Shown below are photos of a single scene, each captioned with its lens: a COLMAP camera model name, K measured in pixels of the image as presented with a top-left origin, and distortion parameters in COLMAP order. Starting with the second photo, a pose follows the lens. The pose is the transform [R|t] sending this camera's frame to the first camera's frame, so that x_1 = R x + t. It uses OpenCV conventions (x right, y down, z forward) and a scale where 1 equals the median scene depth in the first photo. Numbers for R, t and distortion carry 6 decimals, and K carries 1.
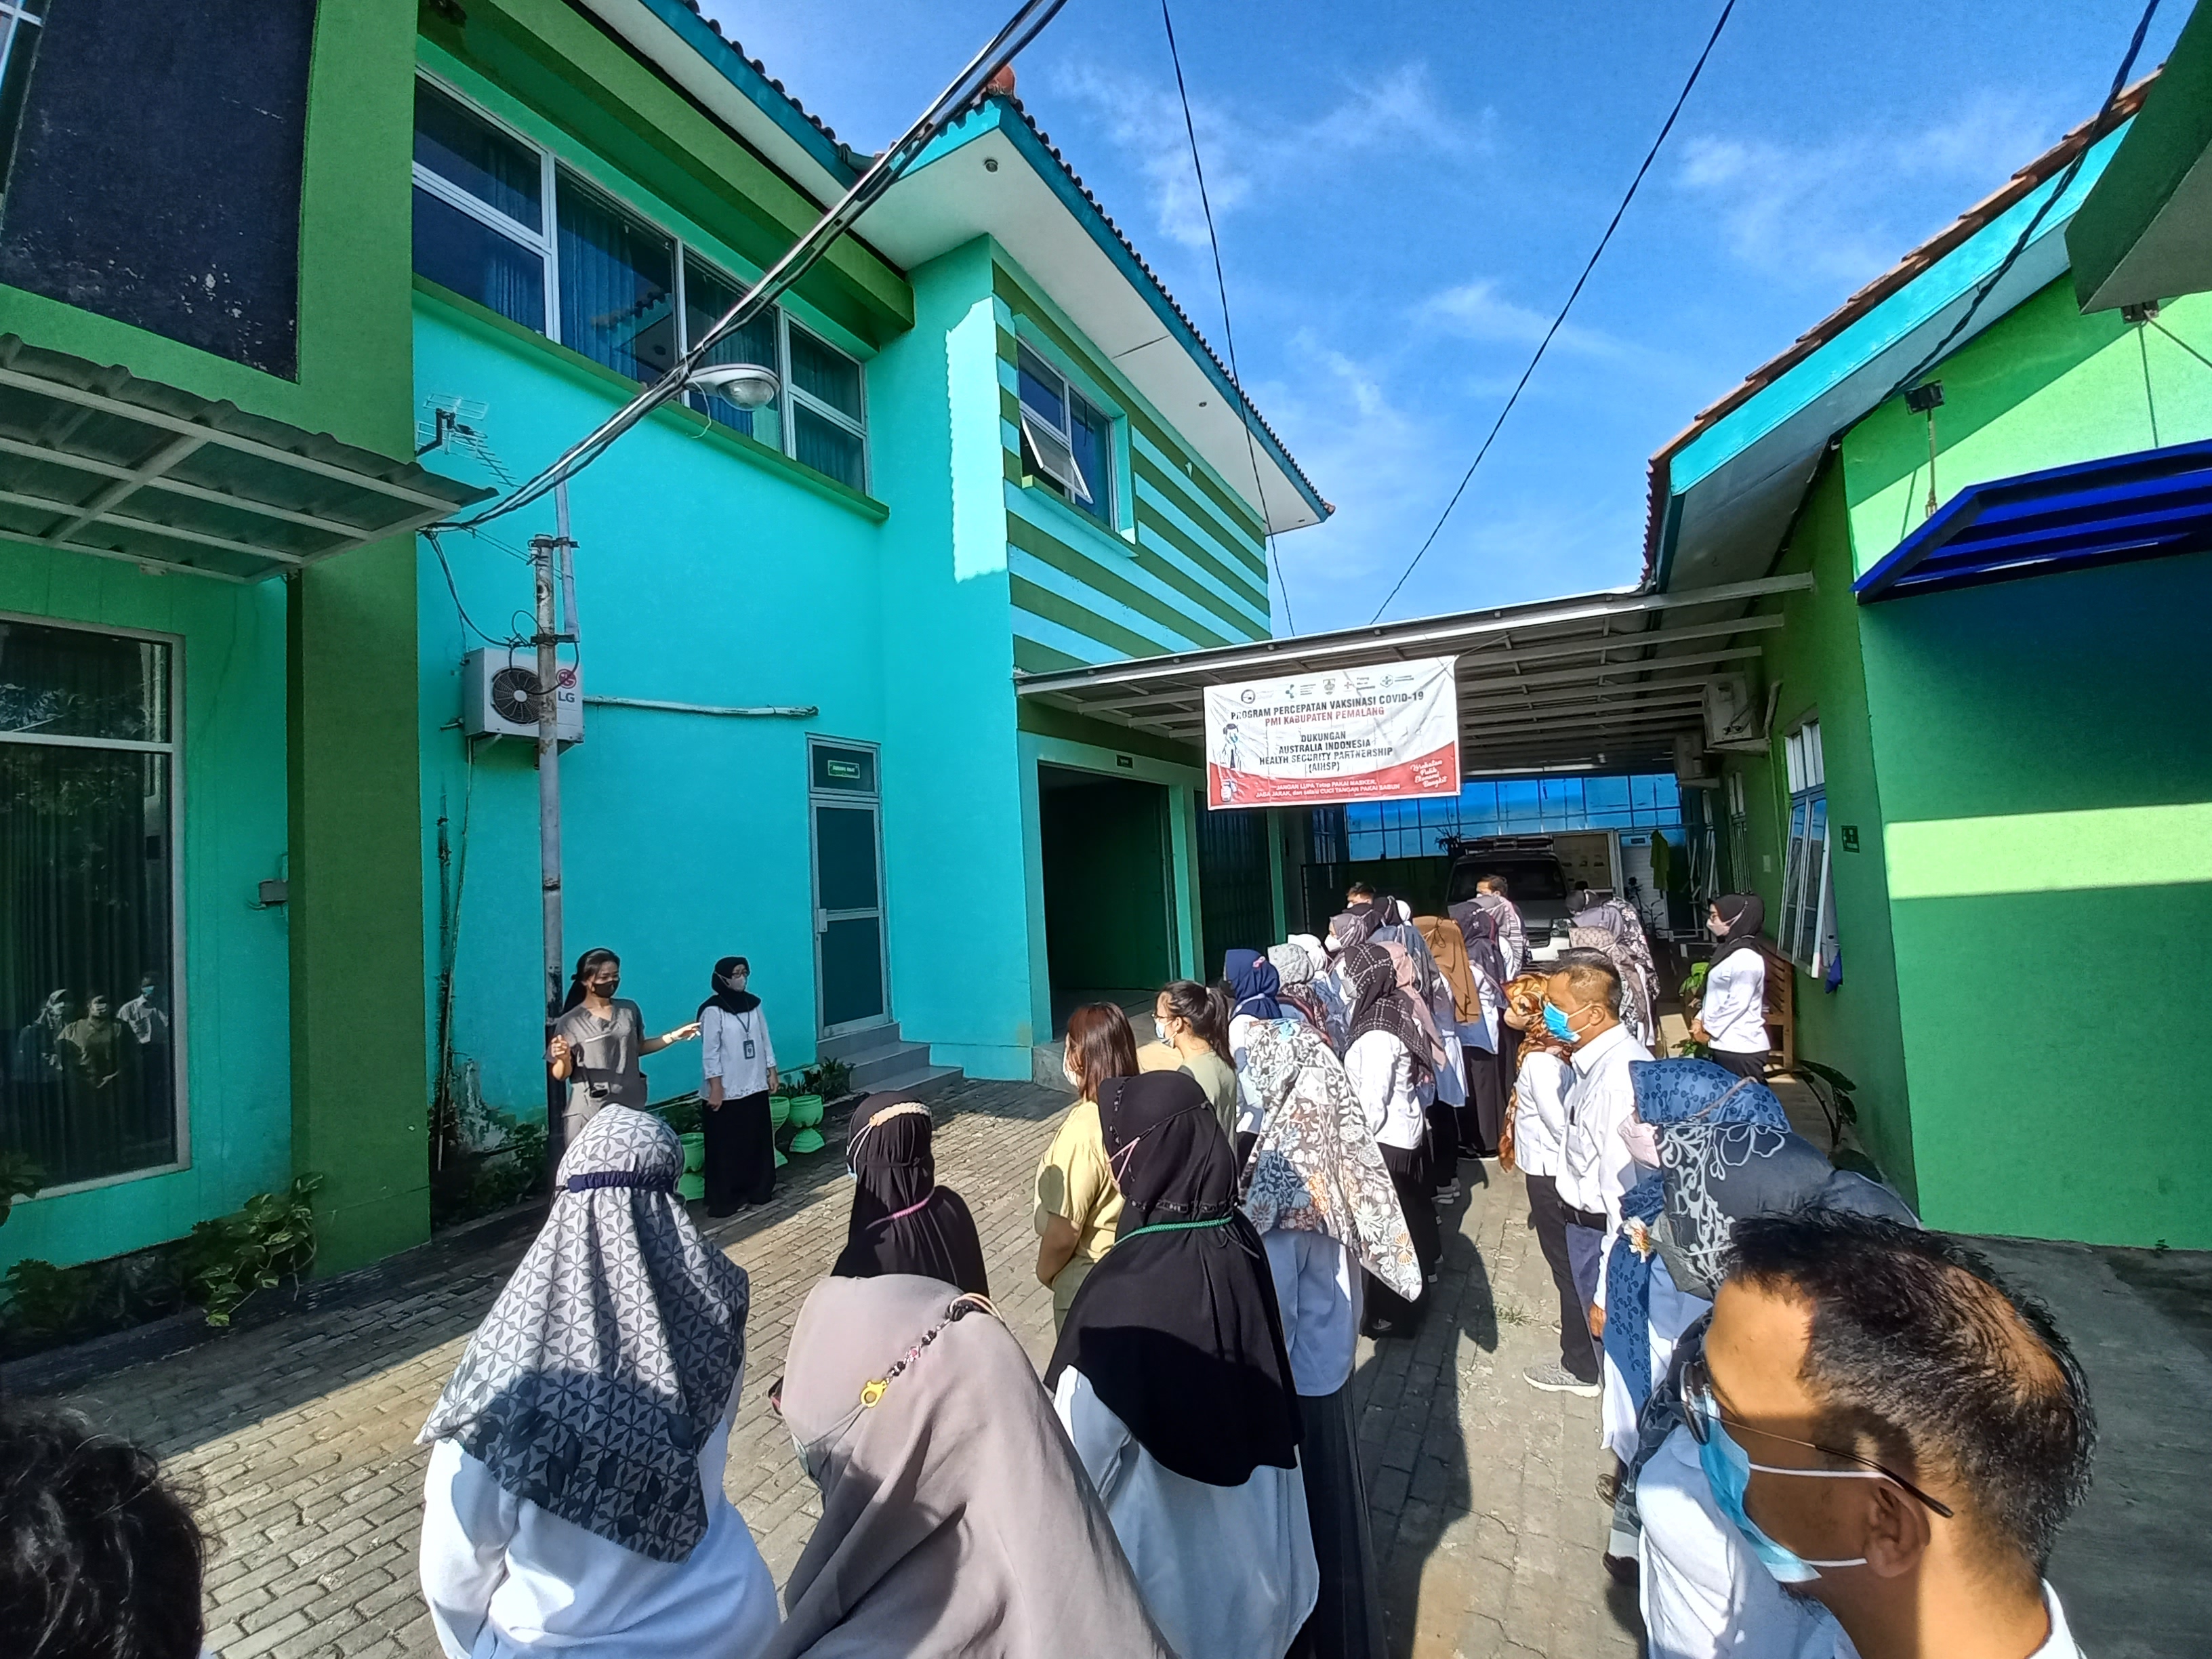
lens RADIAL K [[862.1, 0, 1118.4], [0, 862.1, 841.7], [0, 0, 1]] dist [0.006038, -0.009693]
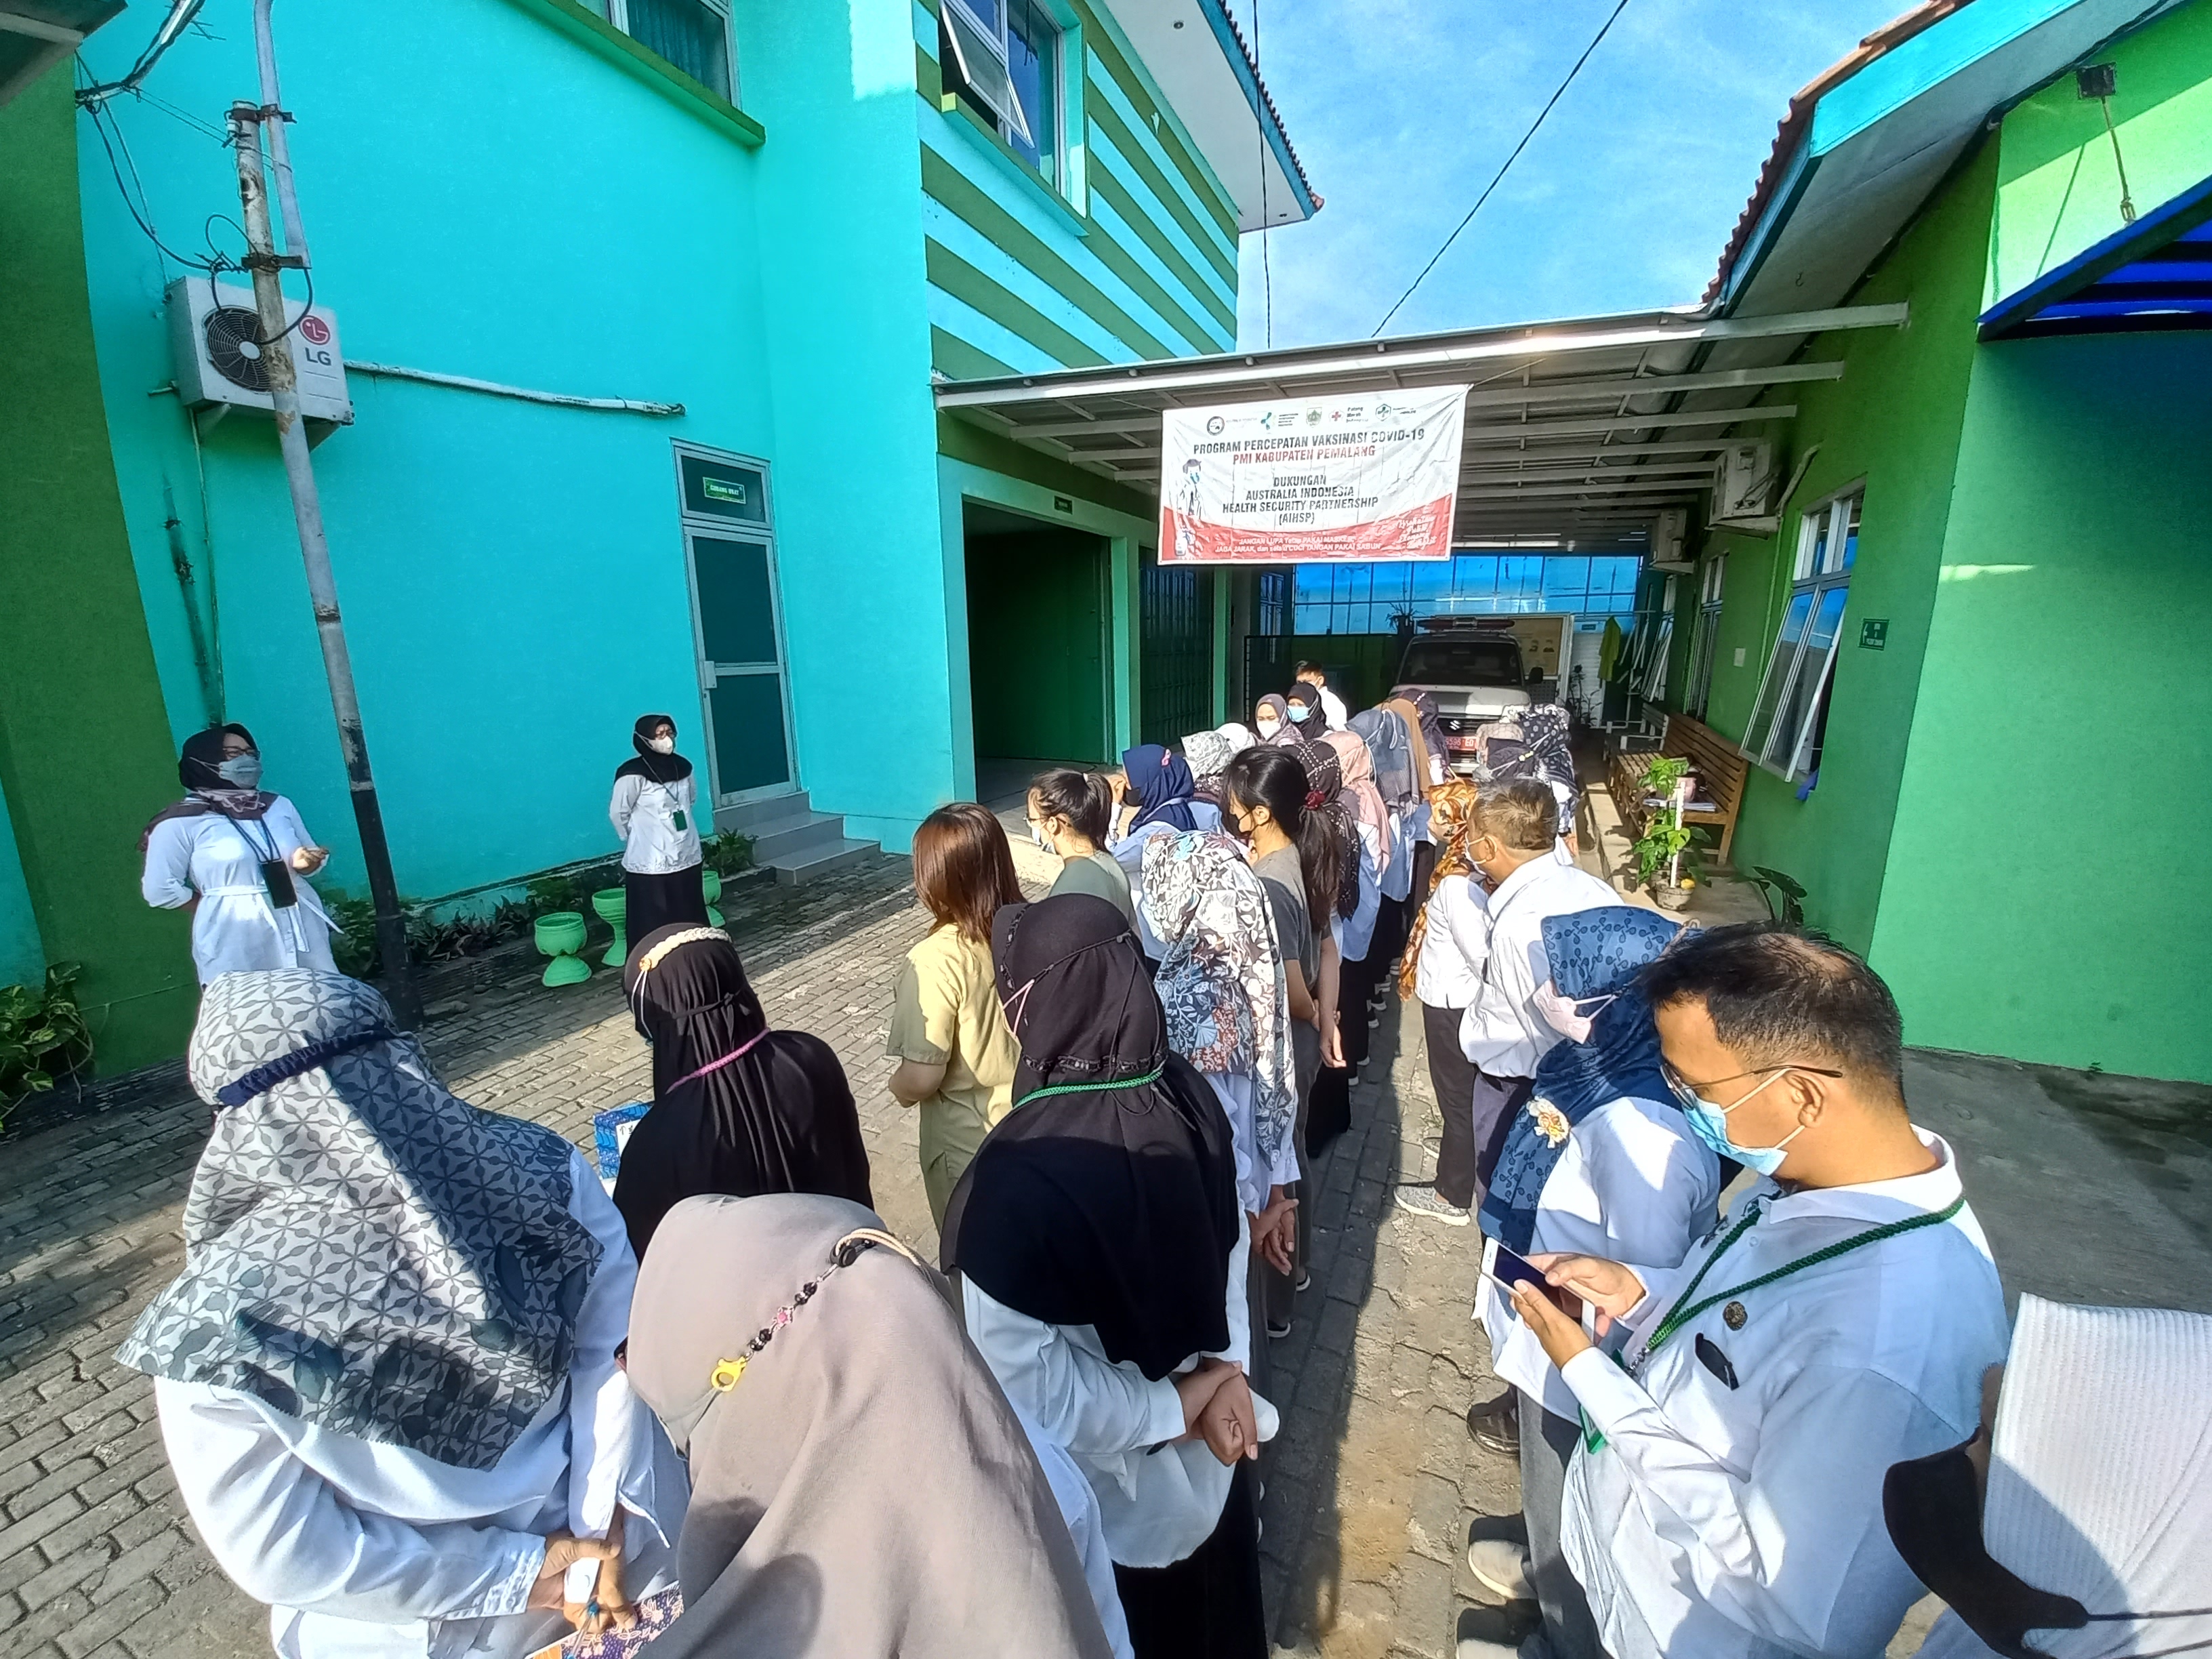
lens RADIAL K [[862.1, 0, 1120.8], [0, 862.1, 842.2], [0, 0, 1]] dist [0.006038, -0.009693]
pose [[0.995644, 0.026319, 0.089449, -0.006264], [-0.049092, 0.963569, 0.262914, 0.006569], [-0.079271, -0.266160, 0.960664, 0.115454]]
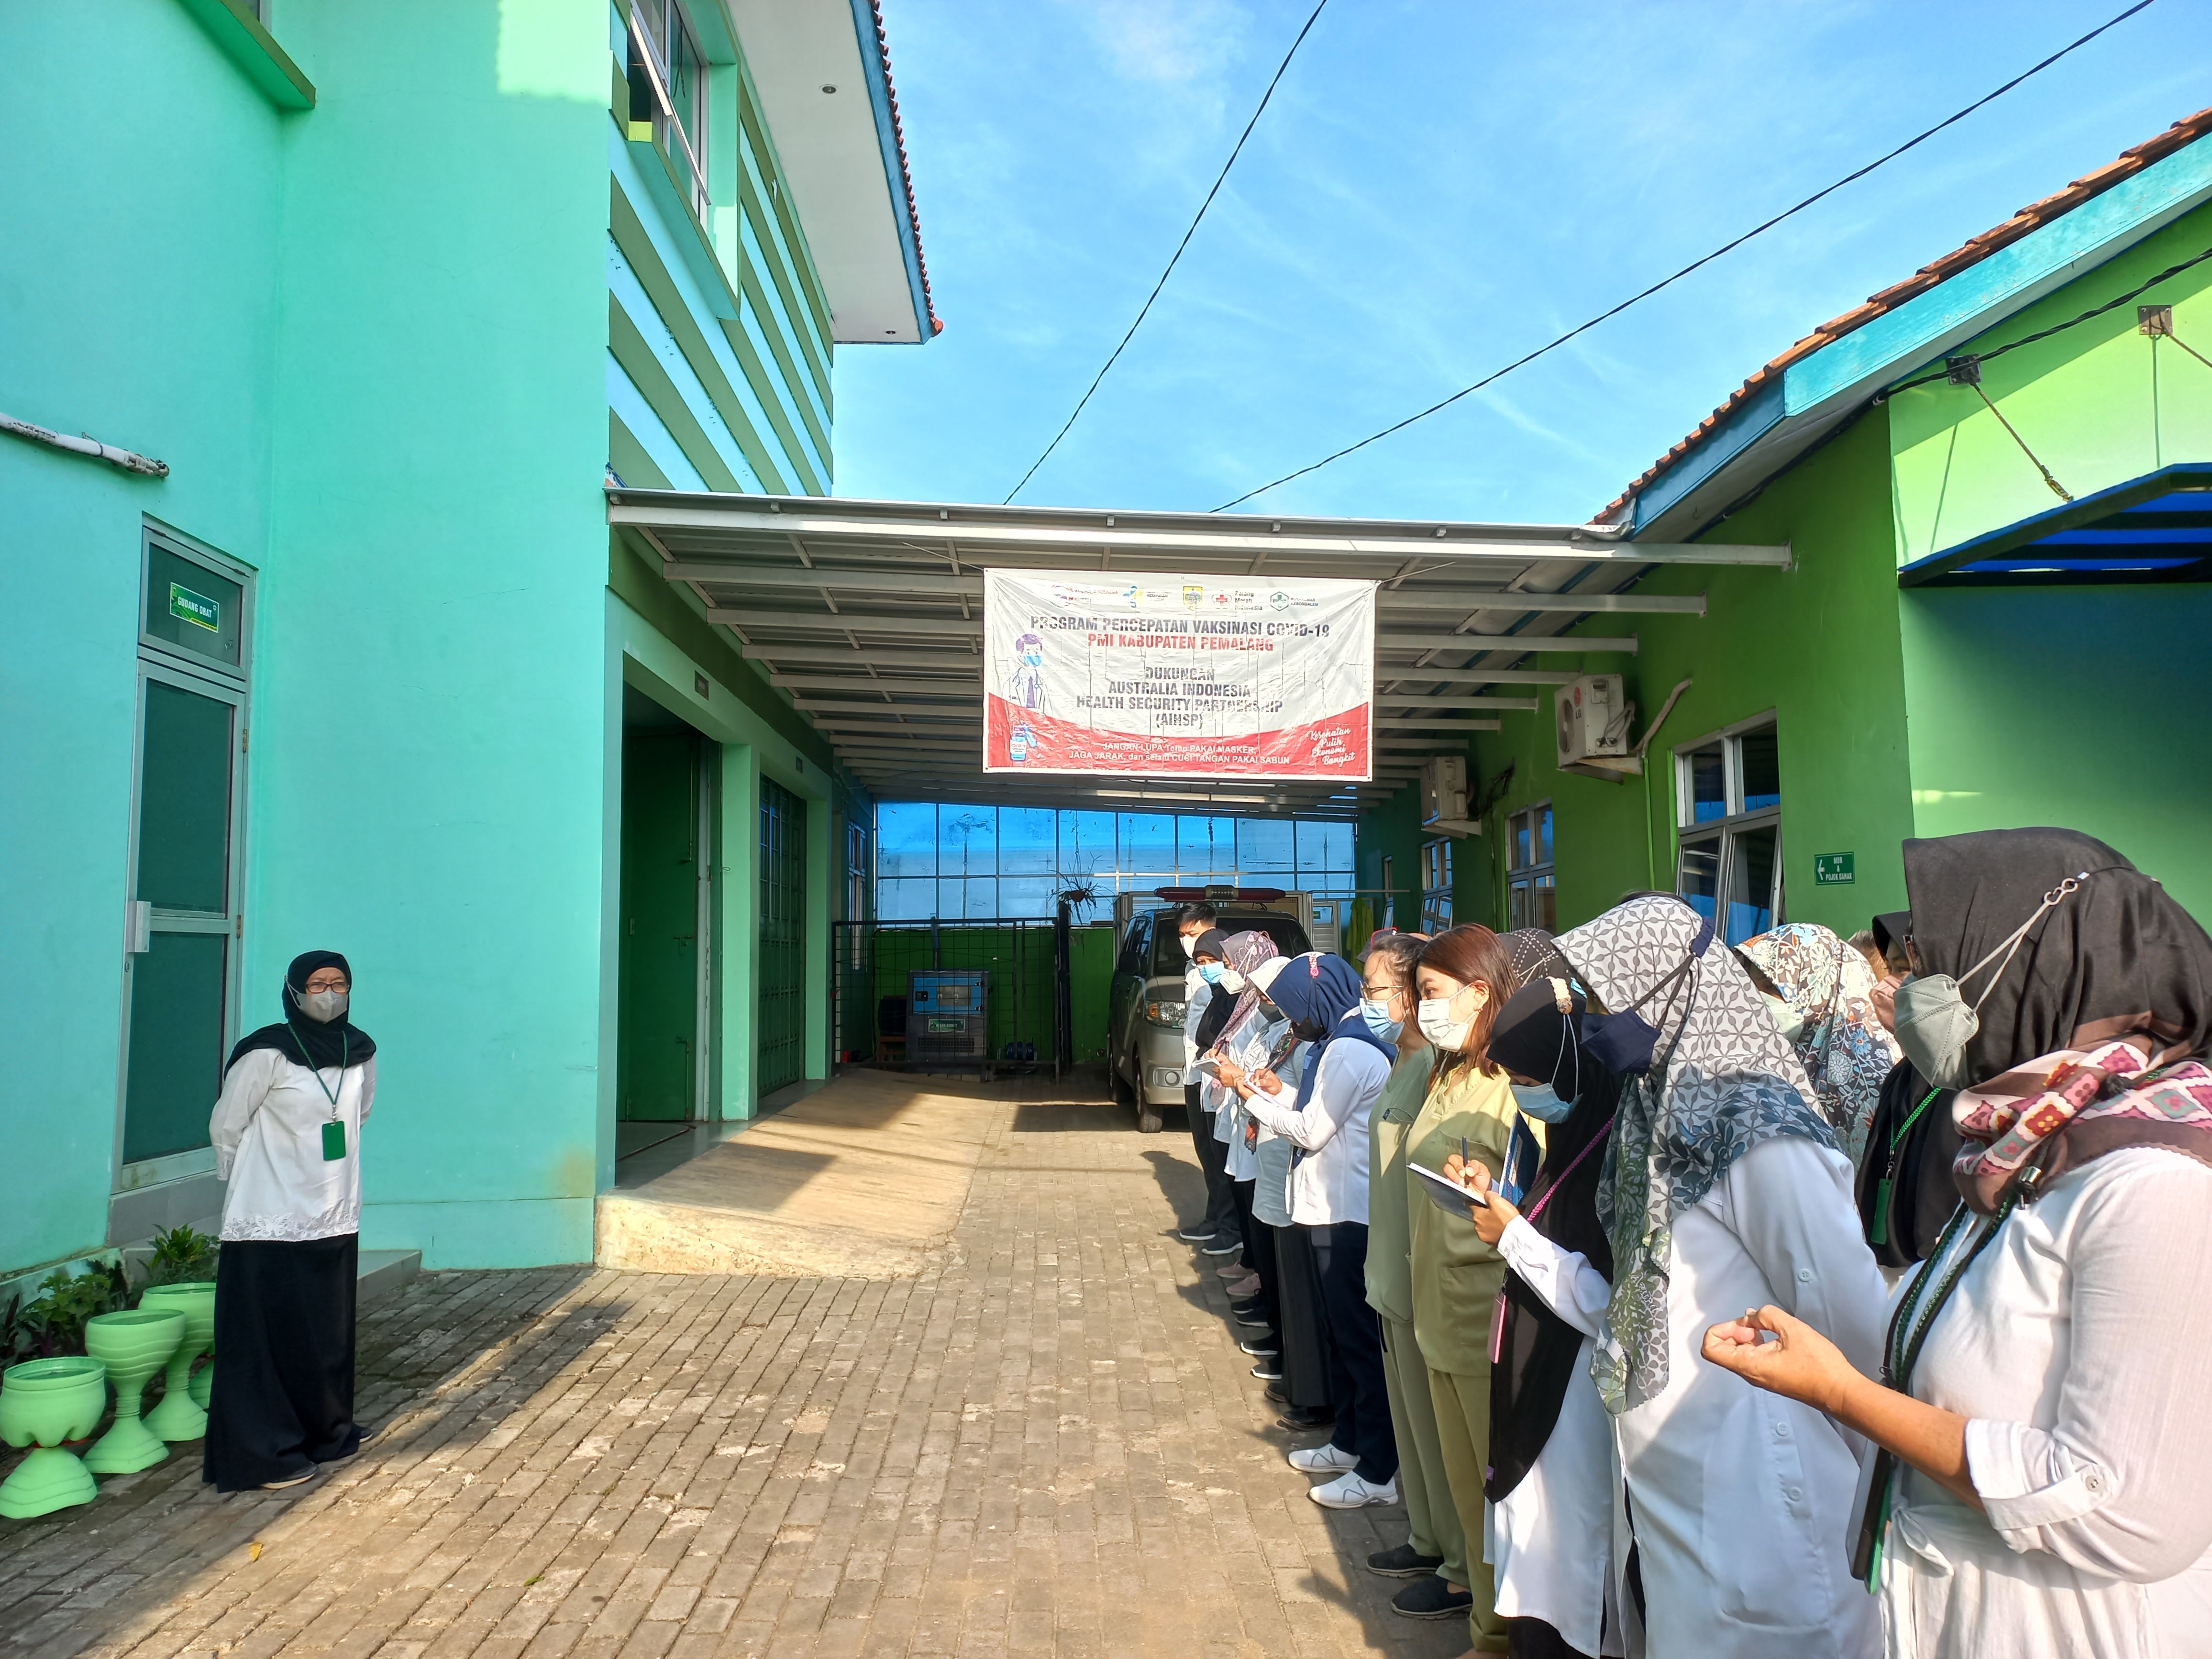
lens RADIAL K [[1575.1, 0, 1112.7], [0, 1575.1, 840.4], [0, 0, 1]] dist [0.056648, -0.035939]
pose [[0.858596, 0.086652, 0.505277, -0.431988], [-0.058893, 0.995758, -0.070693, 0.097116], [-0.509259, 0.030940, 0.860057, 0.026523]]
